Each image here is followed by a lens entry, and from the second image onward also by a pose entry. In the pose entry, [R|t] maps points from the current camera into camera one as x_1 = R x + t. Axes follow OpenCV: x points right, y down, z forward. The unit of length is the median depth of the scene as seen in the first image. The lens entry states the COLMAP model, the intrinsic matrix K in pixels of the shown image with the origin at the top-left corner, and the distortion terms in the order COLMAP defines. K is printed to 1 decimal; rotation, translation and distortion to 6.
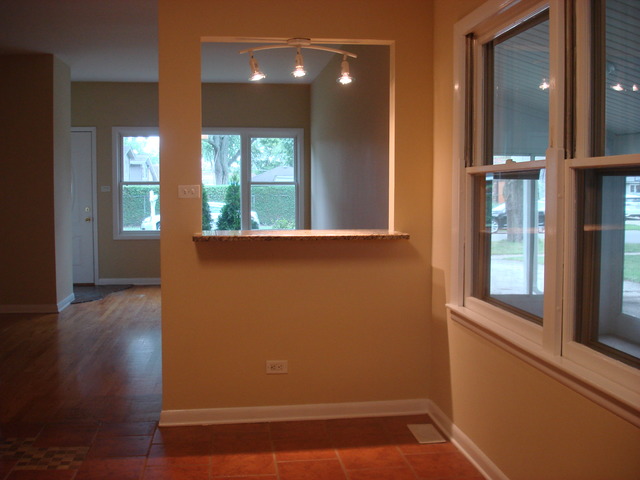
lens RADIAL K [[724.7, 0, 319.1], [0, 724.7, 239.2], [0, 0, 1]] dist [-0.096980, 0.000000]
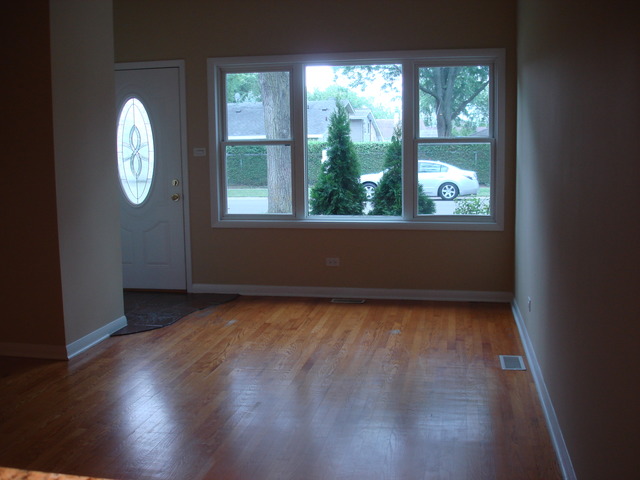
lens RADIAL K [[724.7, 0, 323.0], [0, 724.7, 238.9], [0, 0, 1]] dist [-0.096980, 0.000000]
pose [[0.950220, 0.026888, -0.310418, 0.023206], [-0.007689, 0.997990, 0.062909, -0.031594], [0.311485, -0.057391, 0.948516, 0.380460]]
